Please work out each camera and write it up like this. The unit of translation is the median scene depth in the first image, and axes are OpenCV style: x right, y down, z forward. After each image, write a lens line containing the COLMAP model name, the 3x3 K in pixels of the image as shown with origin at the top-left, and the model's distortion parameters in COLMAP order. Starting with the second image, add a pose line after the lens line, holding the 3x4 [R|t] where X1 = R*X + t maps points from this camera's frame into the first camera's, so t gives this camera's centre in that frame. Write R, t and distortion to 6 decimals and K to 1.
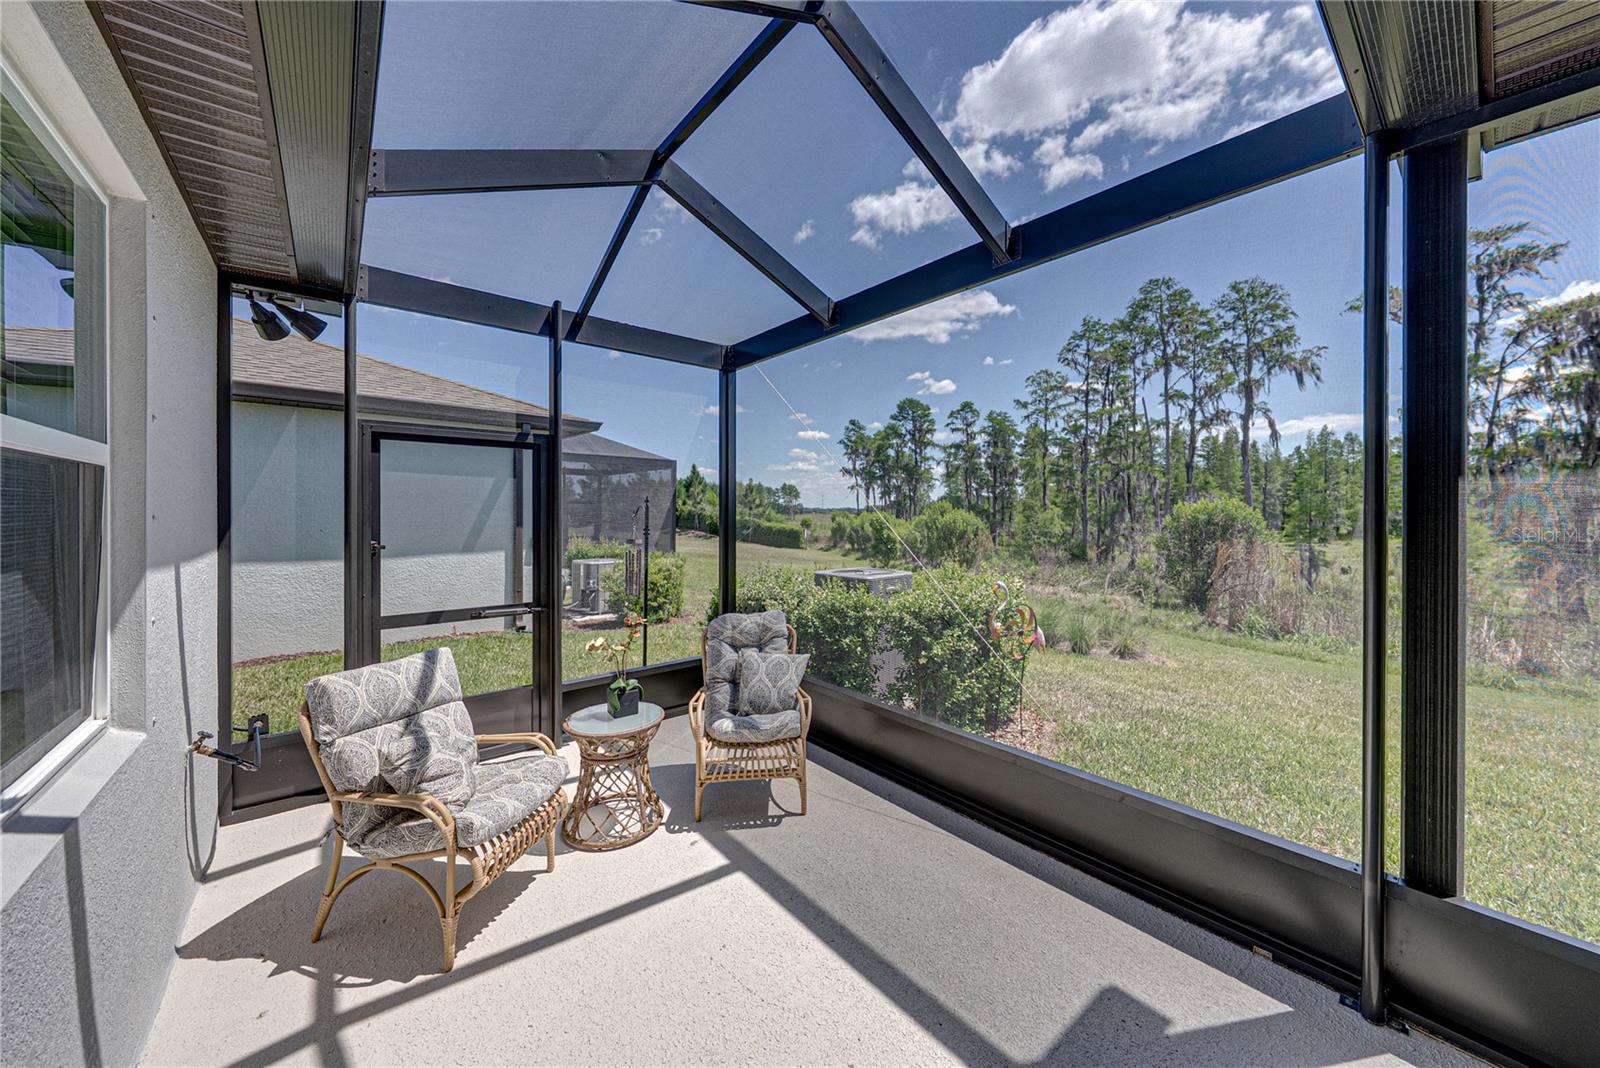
lens RADIAL K [[553.9, 0, 809.2], [0, 553.9, 521.1], [0, 0, 1]] dist [-0.001246, 0.000185]
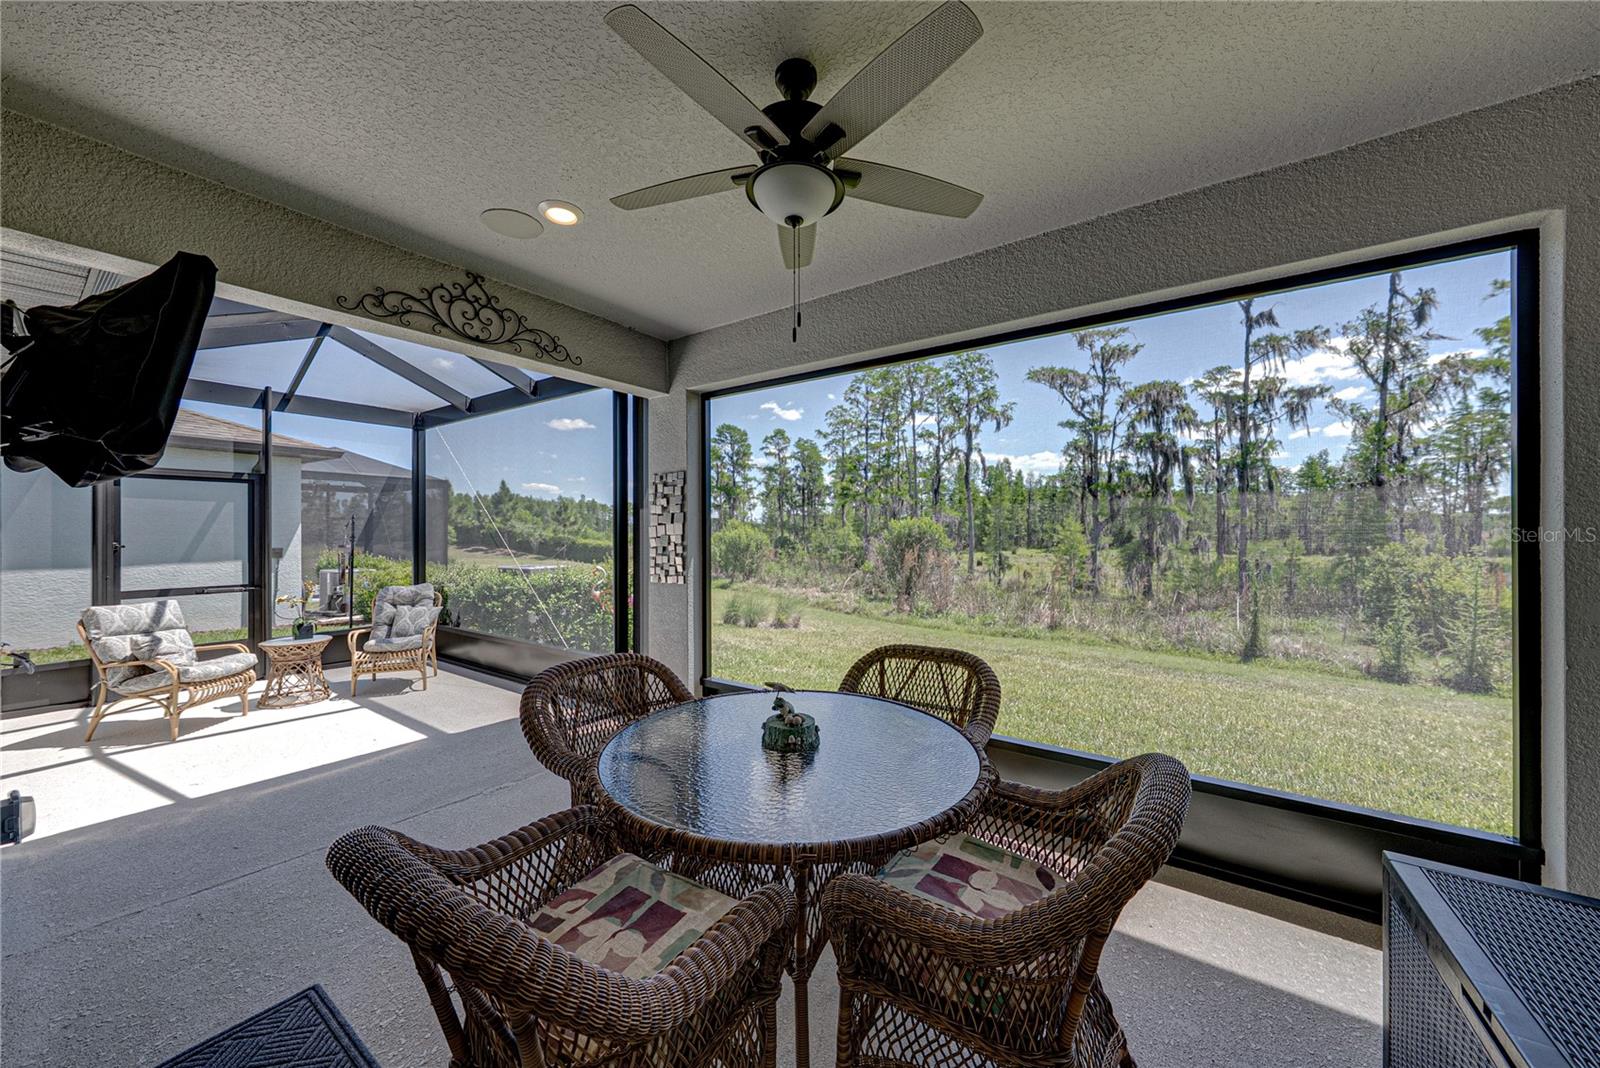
lens RADIAL K [[553.9, 0, 812.4], [0, 553.9, 533.9], [0, 0, 1]] dist [-0.001246, 0.000185]
pose [[0.963579, -0.004094, 0.267392, 0.347398], [0.006608, 0.999942, -0.008500, 0.019608], [-0.267342, 0.009957, 0.963550, -0.517429]]
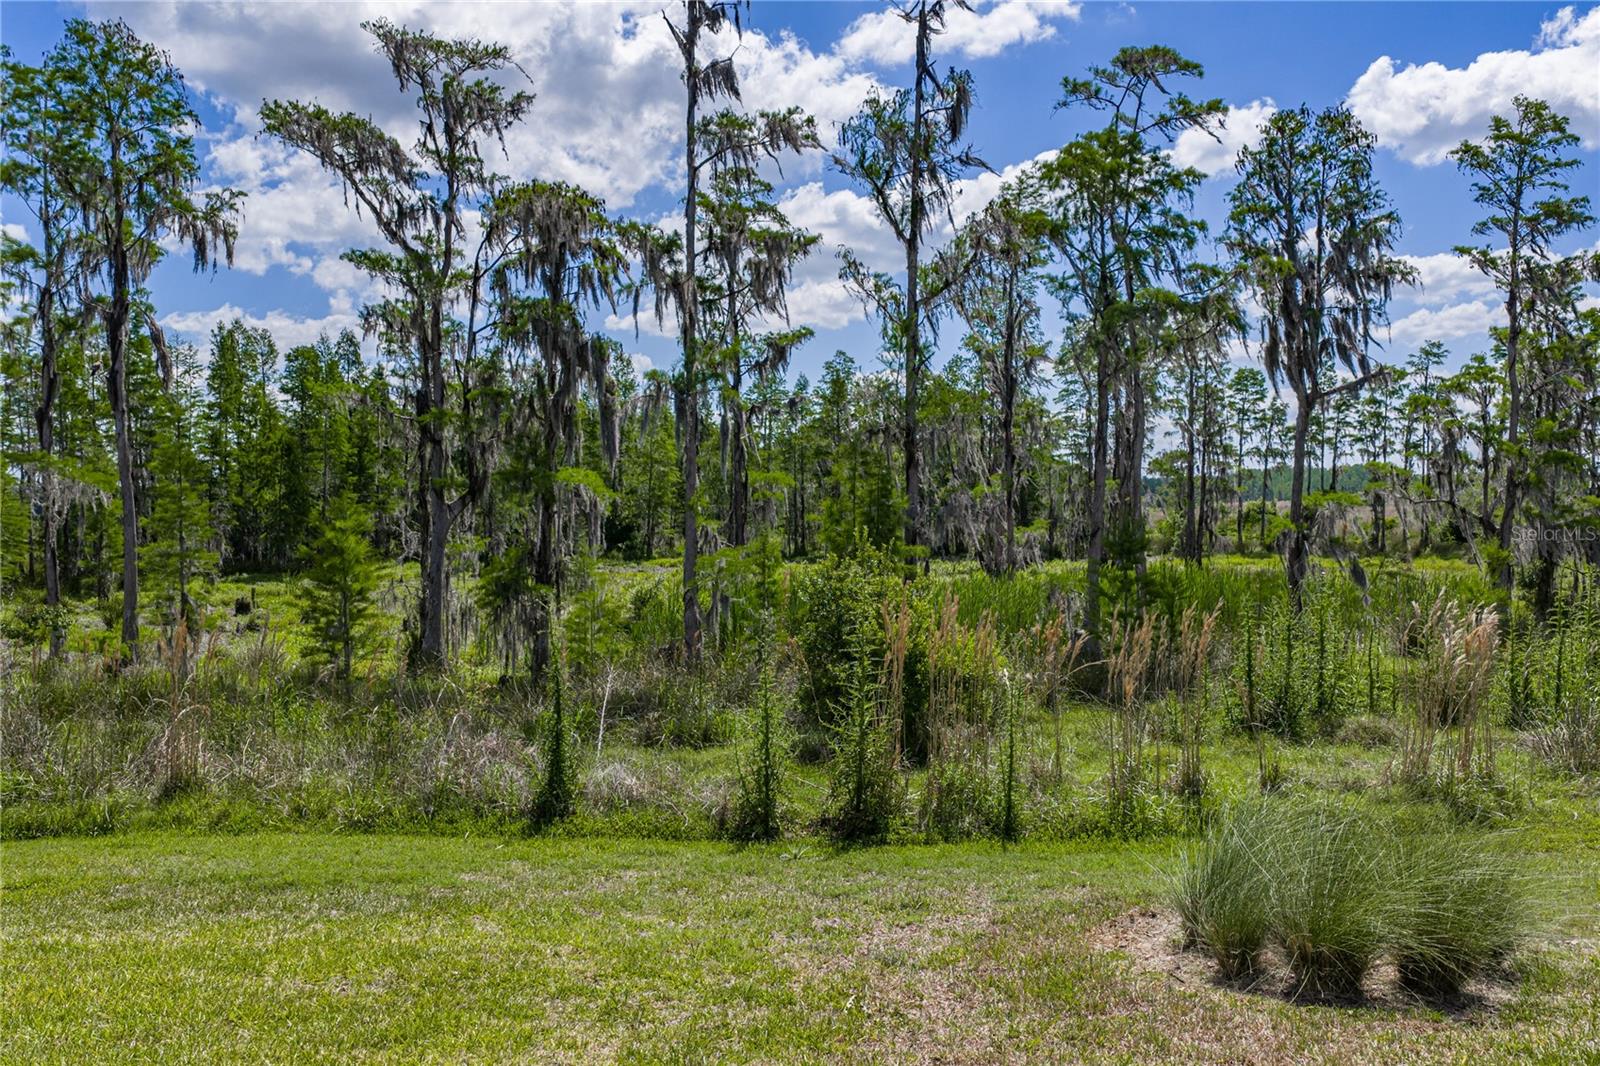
lens RADIAL K [[1405.8, 0, 833.8], [0, 1405.8, 517.8], [0, 0, 1]] dist [0.032027, 0.011578]
pose [[0.631331, -0.015370, 0.775361, 0.925191], [0.024913, 0.999690, -0.000468, -0.019121], [-0.775113, 0.019612, 0.631518, -0.819566]]
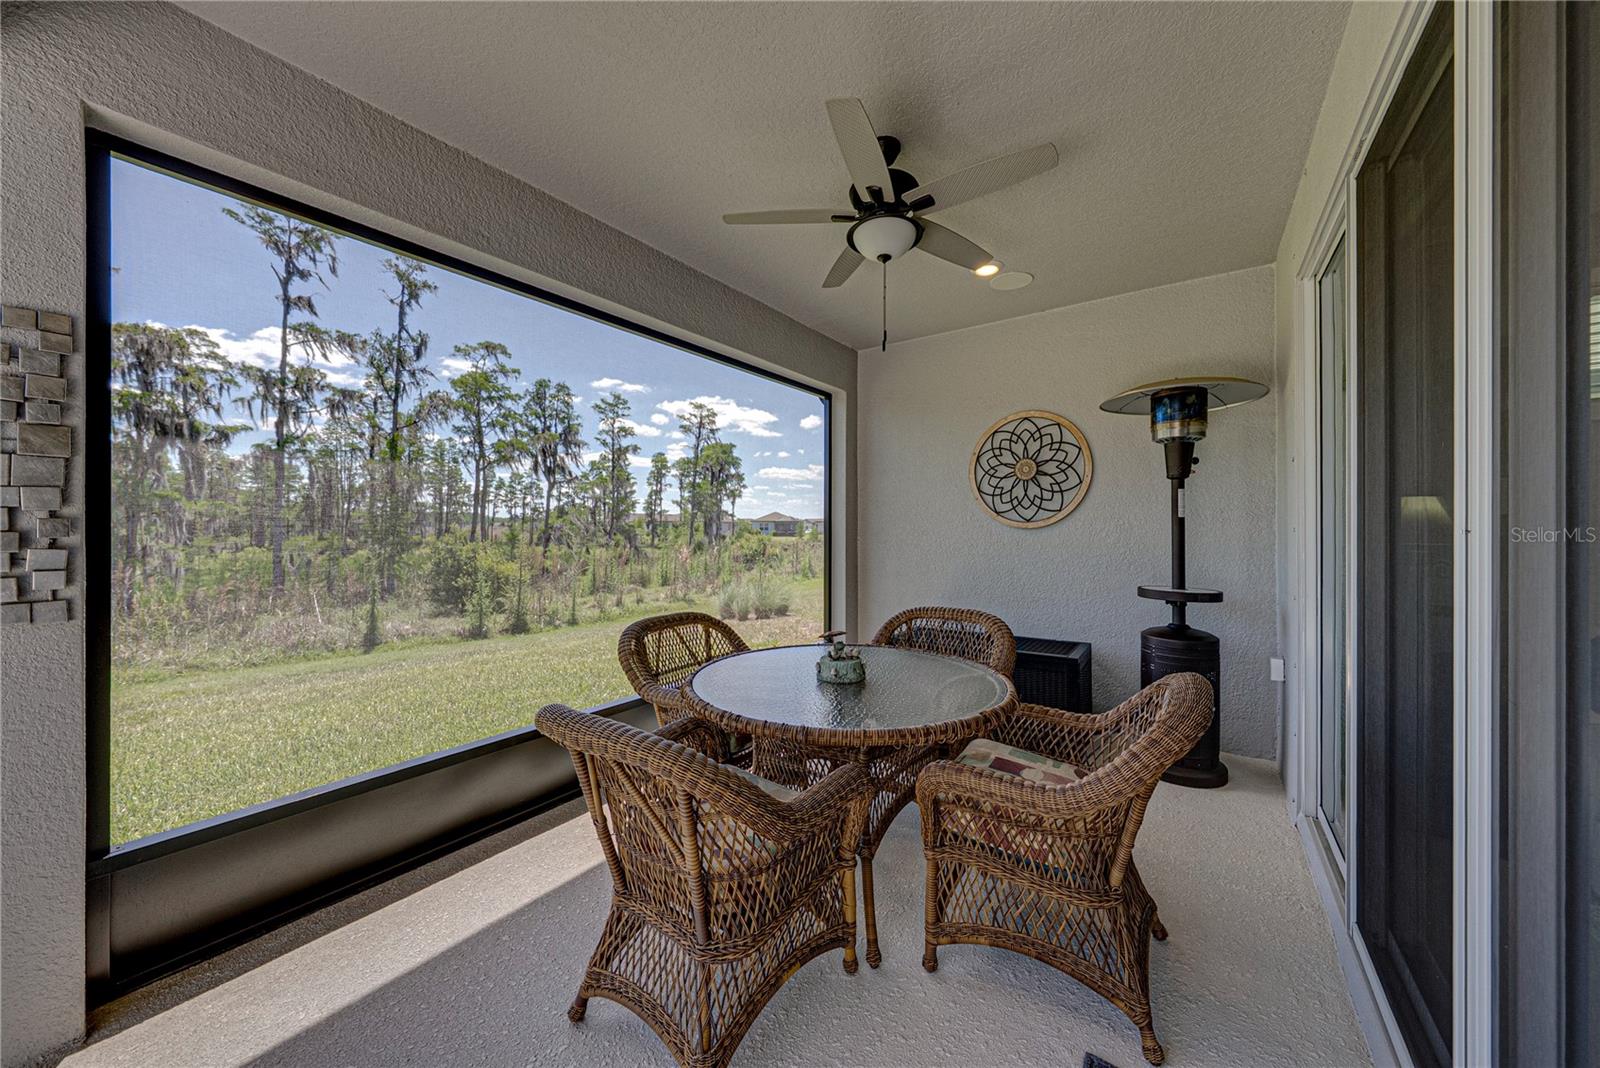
lens RADIAL K [[553.9, 0, 803.6], [0, 553.9, 527.4], [0, 0, 1]] dist [-0.001246, 0.000185]
pose [[-0.233392, 0.000897, 0.972382, 0.062634], [0.012281, 0.999923, 0.002025, 0.034949], [-0.972305, 0.012415, -0.233385, -0.096343]]
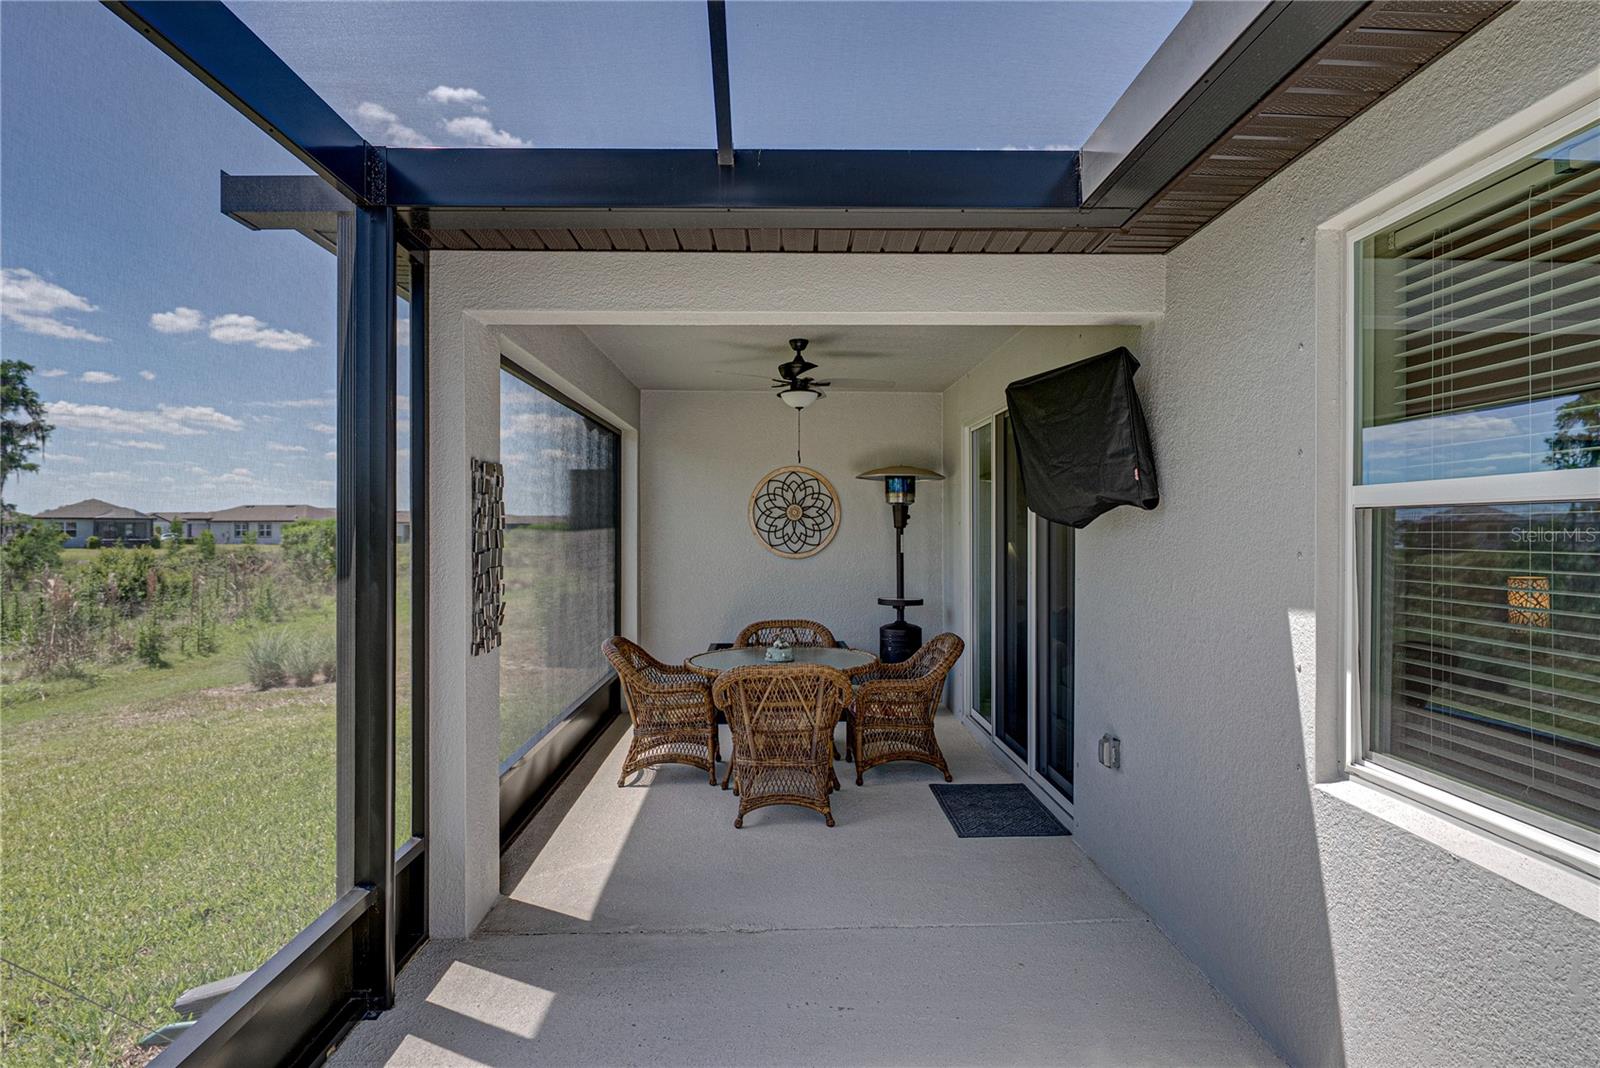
lens RADIAL K [[872.4, 0, 807.7], [0, 872.4, 530.7], [0, 0, 1]] dist [0.006411, -0.000357]
pose [[-0.781749, -0.001760, 0.623590, -0.201447], [0.007671, 0.999893, 0.012439, -0.017046], [-0.623546, 0.014508, -0.781652, 0.510757]]
